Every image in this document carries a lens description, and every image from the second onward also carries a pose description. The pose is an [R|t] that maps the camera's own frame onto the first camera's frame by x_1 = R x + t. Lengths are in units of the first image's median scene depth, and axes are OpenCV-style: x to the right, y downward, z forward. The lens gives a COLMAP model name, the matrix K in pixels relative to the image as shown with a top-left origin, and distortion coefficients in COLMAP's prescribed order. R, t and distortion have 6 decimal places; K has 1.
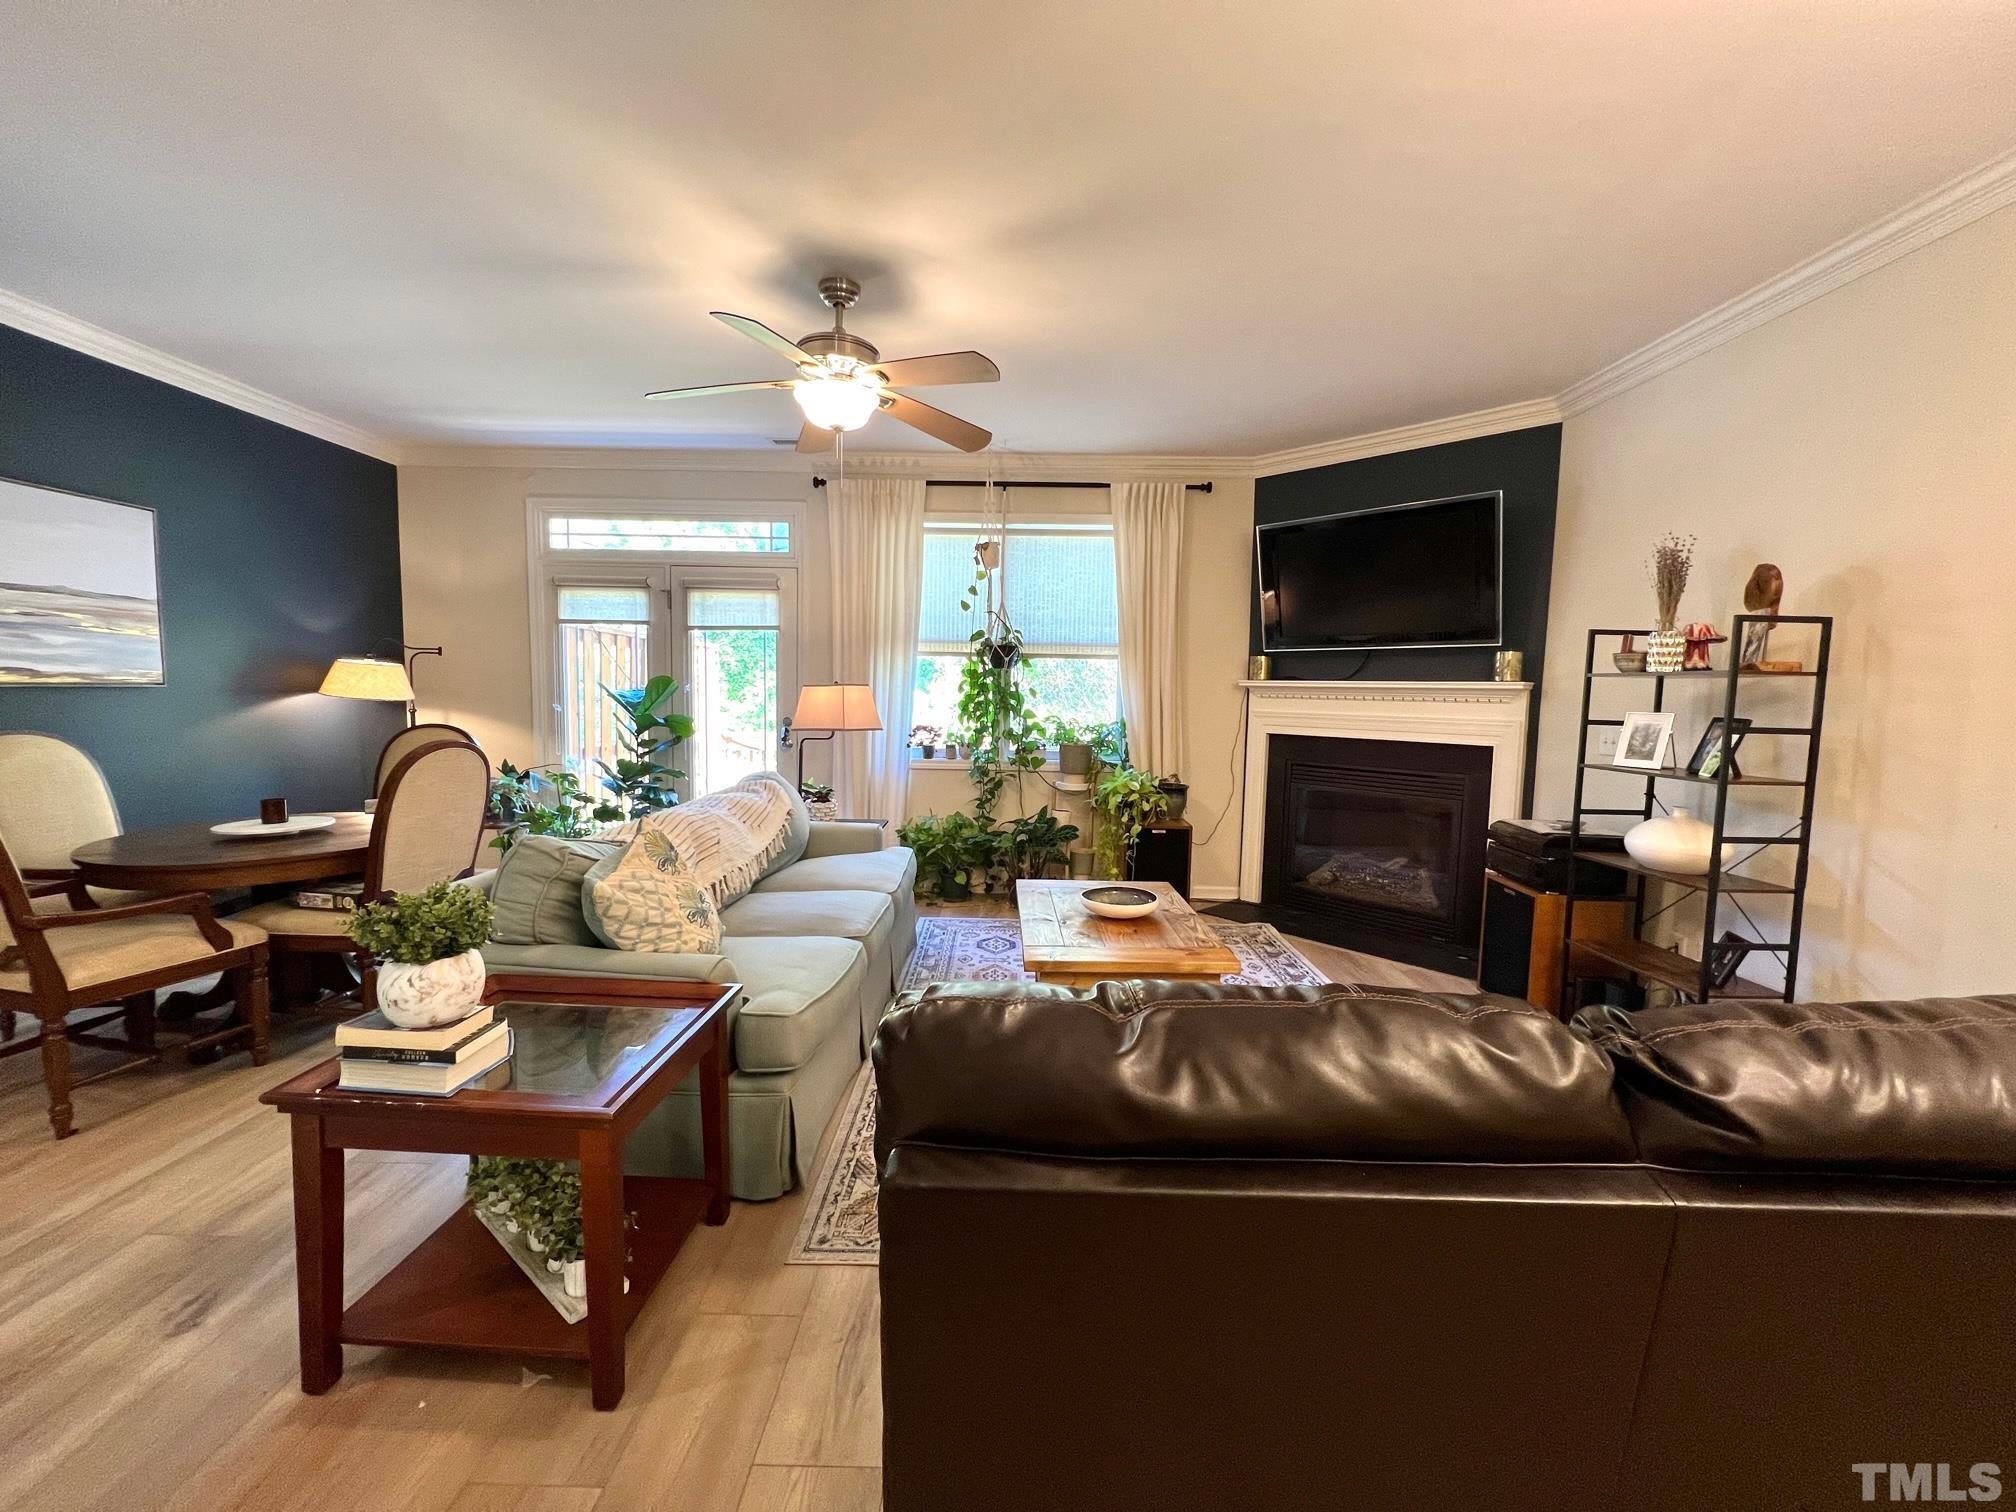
lens RADIAL K [[809.1, 0, 999.4], [0, 809.1, 755.9], [0, 0, 1]] dist [0.003639, -0.000358]
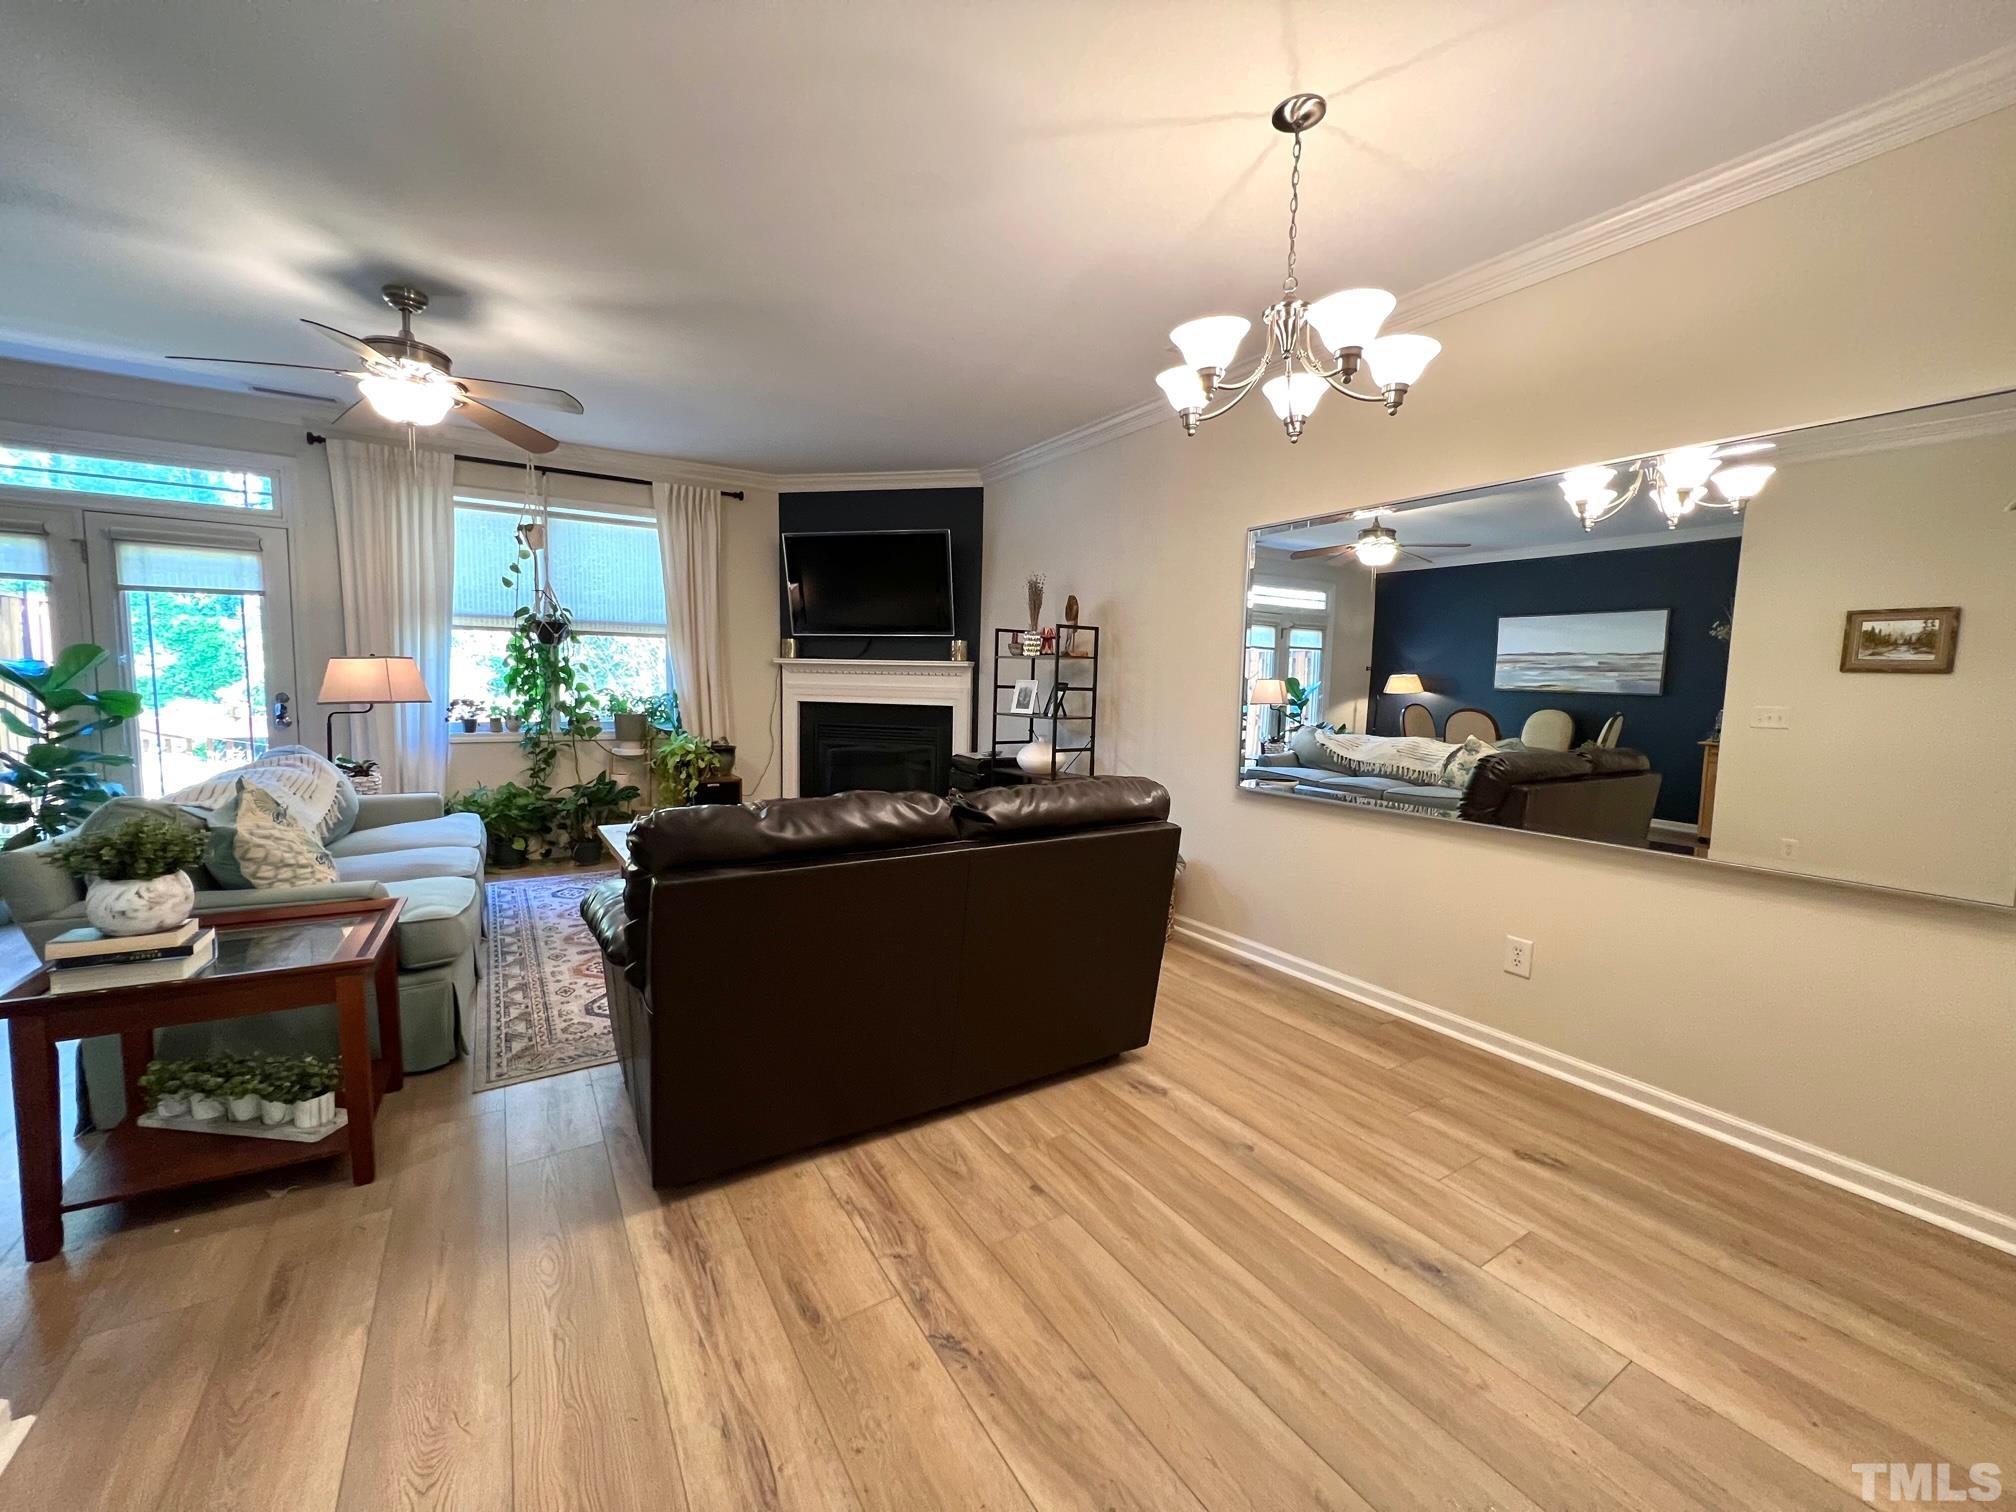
lens RADIAL K [[809.1, 0, 1002.5], [0, 809.1, 751.8], [0, 0, 1]] dist [0.003639, -0.000358]
pose [[0.837995, -0.050546, 0.543332, -0.104193], [0.039686, 0.998709, 0.031701, 0.027753], [-0.544233, -0.005002, 0.838919, -0.260874]]
